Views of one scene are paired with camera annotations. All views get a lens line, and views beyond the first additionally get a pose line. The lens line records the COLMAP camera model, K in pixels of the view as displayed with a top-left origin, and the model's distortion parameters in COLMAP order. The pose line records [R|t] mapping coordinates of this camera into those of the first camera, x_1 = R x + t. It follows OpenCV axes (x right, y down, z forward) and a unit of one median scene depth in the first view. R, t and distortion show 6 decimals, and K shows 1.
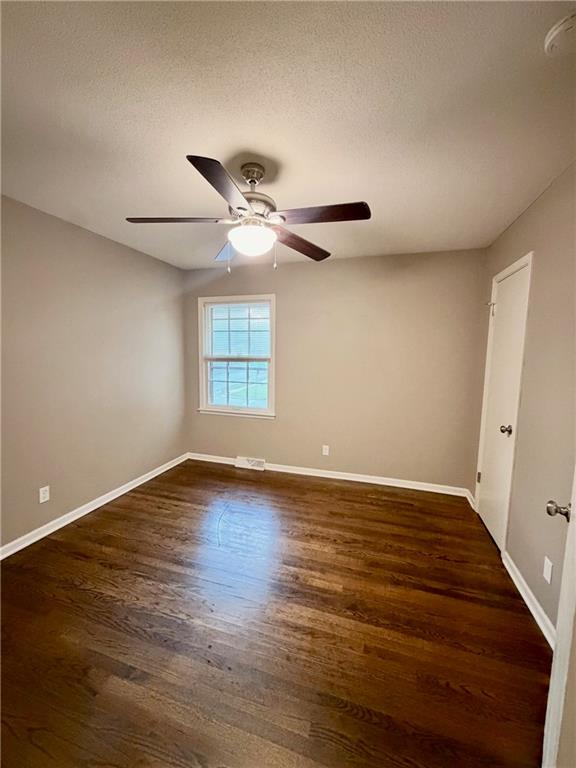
lens RADIAL K [[284.8, 0, 290.8], [0, 284.8, 387.0], [0, 0, 1]] dist [0.013229, 0.000046]
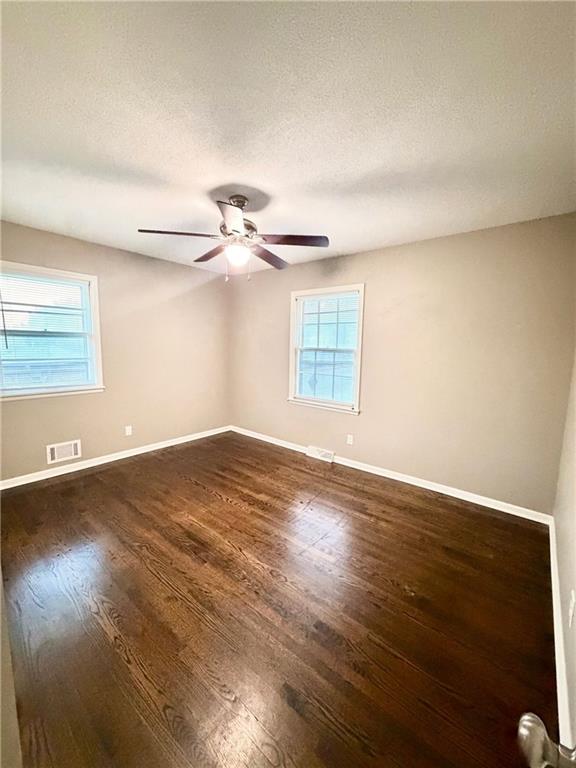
lens RADIAL K [[305.7, 0, 287.4], [0, 305.7, 380.0], [0, 0, 1]] dist [0.000280, -0.000244]
pose [[0.914554, 0.045930, -0.401848, 0.181588], [-0.049602, 0.998768, 0.001268, 0.010117], [0.401411, 0.018773, 0.915705, -0.049264]]
